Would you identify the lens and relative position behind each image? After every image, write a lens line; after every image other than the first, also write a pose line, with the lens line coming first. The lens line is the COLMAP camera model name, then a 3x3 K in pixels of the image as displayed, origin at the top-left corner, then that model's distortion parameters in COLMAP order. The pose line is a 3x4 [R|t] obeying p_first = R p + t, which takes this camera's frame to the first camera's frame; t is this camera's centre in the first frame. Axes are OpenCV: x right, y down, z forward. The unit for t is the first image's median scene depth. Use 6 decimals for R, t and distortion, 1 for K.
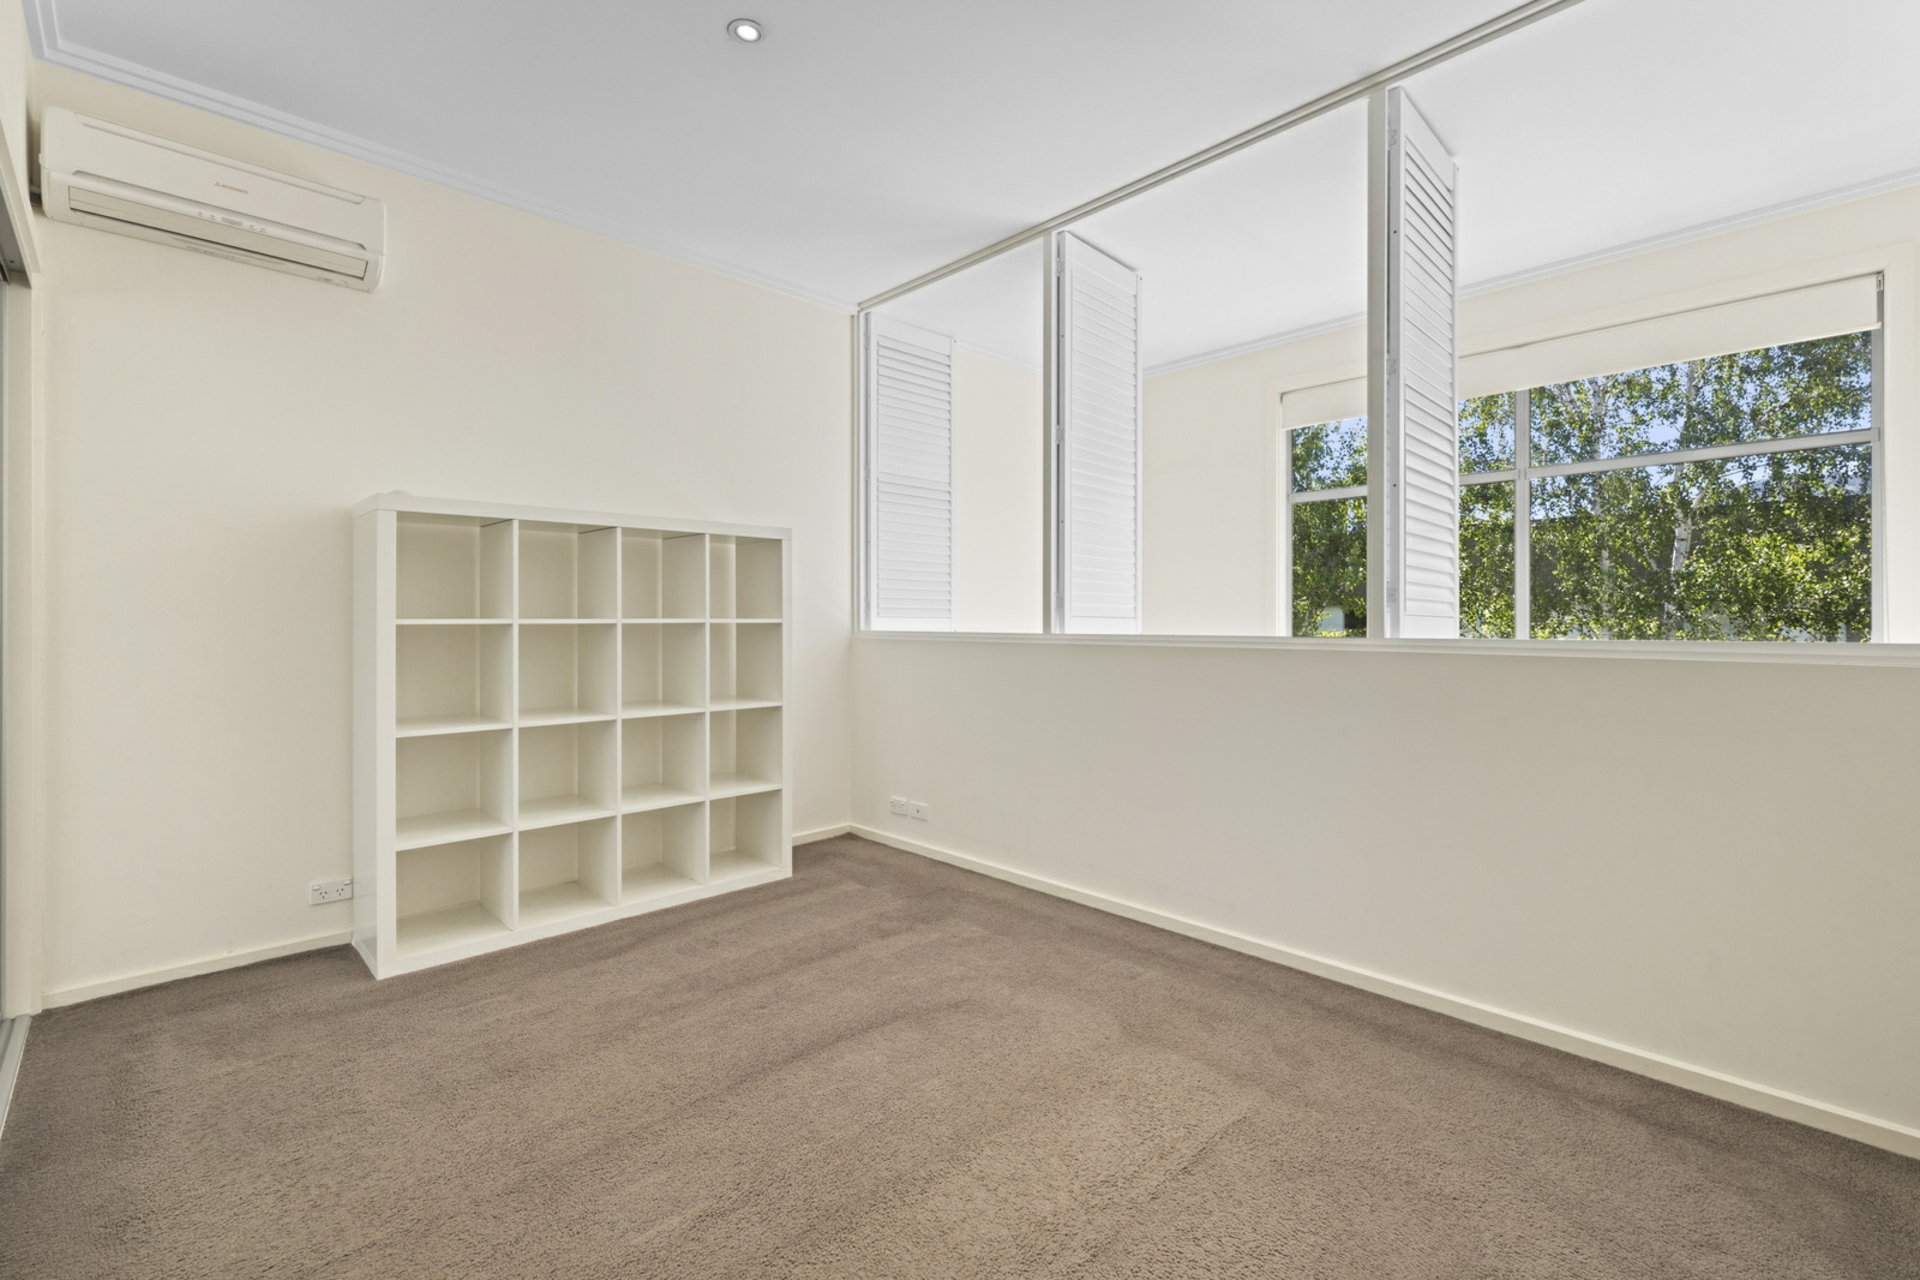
lens RADIAL K [[835.1, 0, 960.0], [0, 835.1, 640.0], [0, 0, 1]] dist [-0.013933, -0.000055]
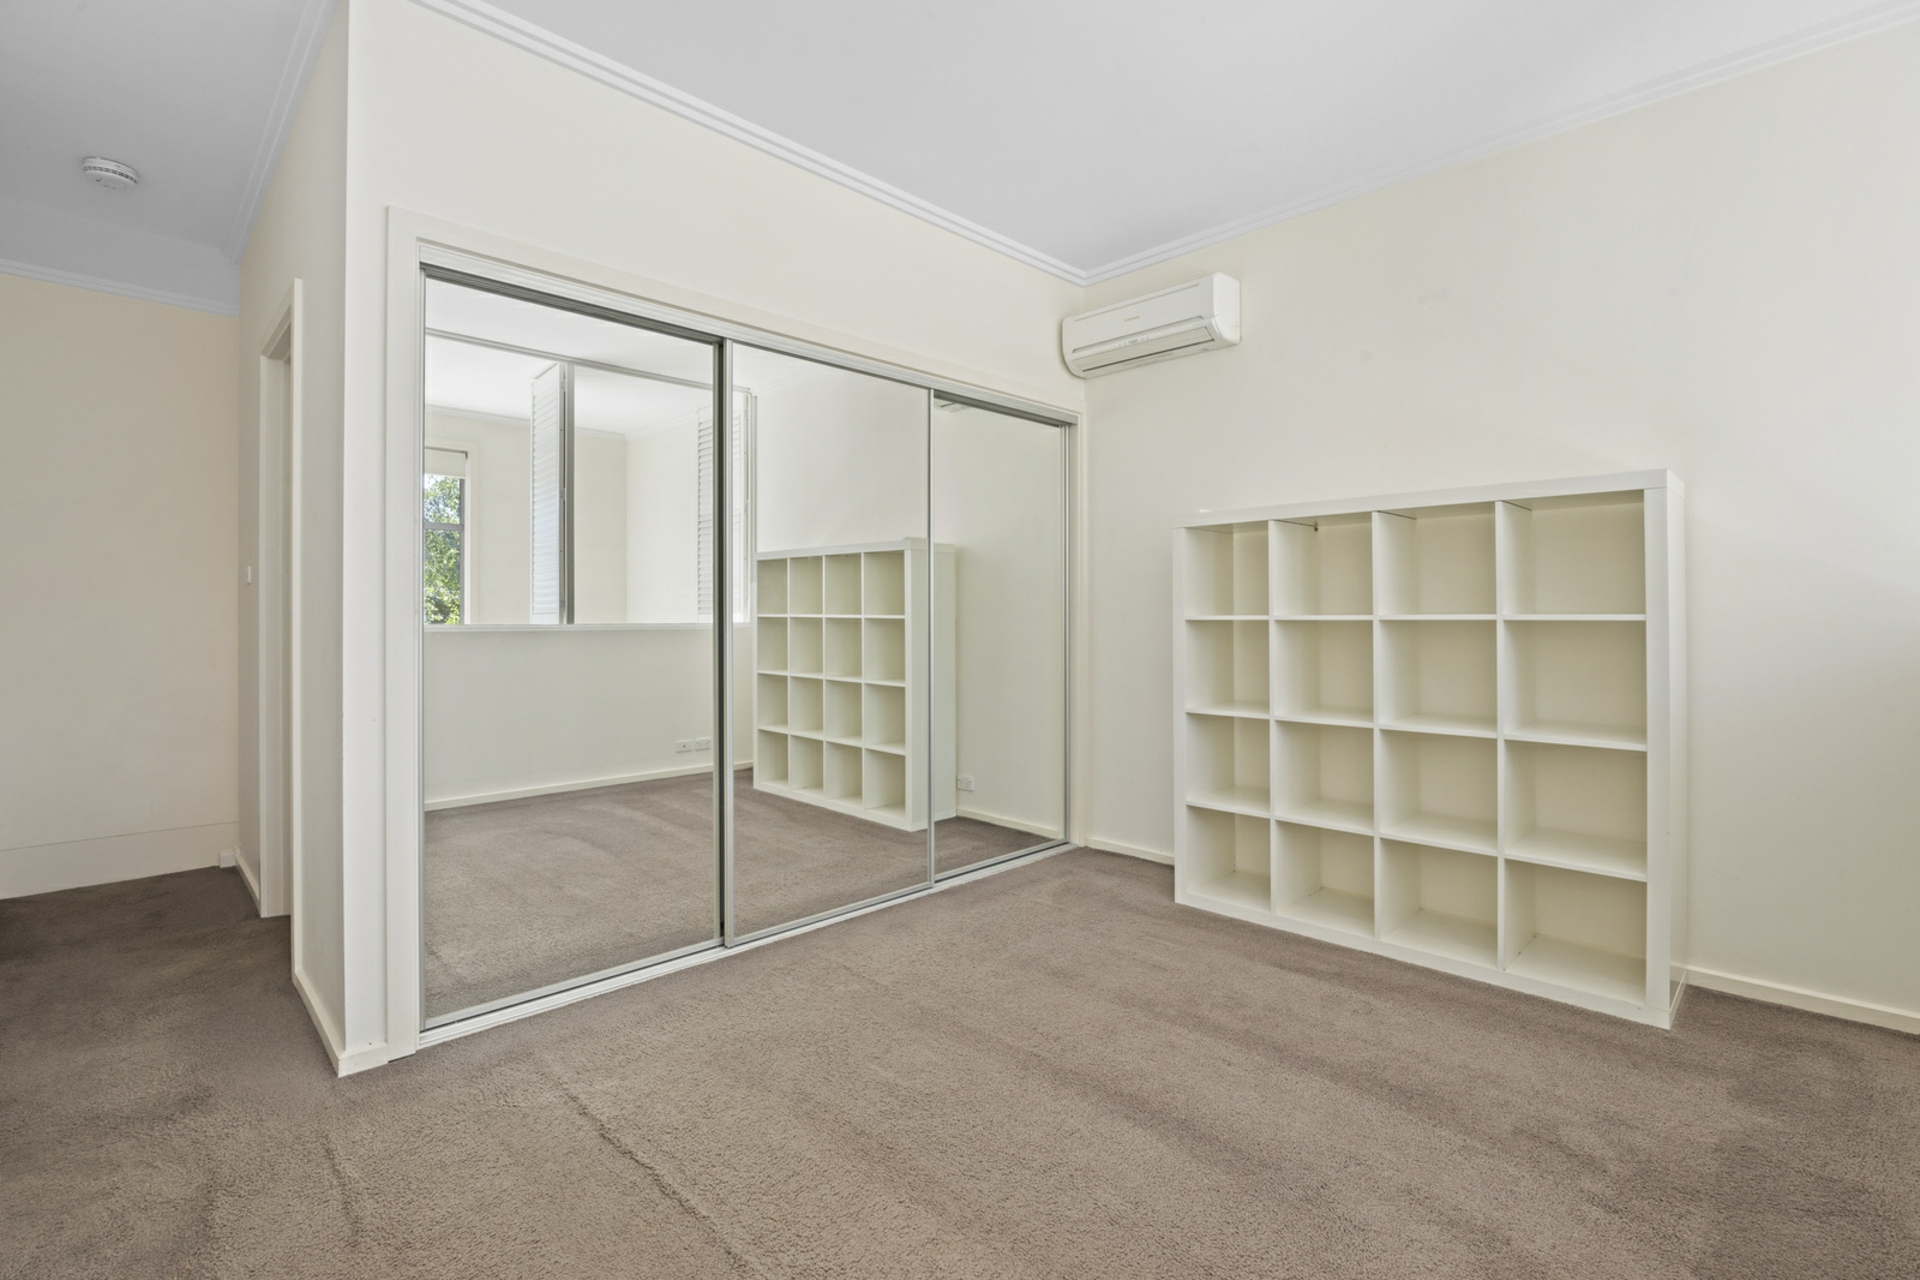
lens RADIAL K [[895.1, 0, 956.1], [0, 895.1, 579.3], [0, 0, 1]] dist [-0.032385, -0.000111]
pose [[-0.009692, -0.036528, -0.999286, 0.655897], [-0.029083, 0.998920, -0.036233, -0.015687], [0.999530, 0.028711, -0.010744, 0.675023]]
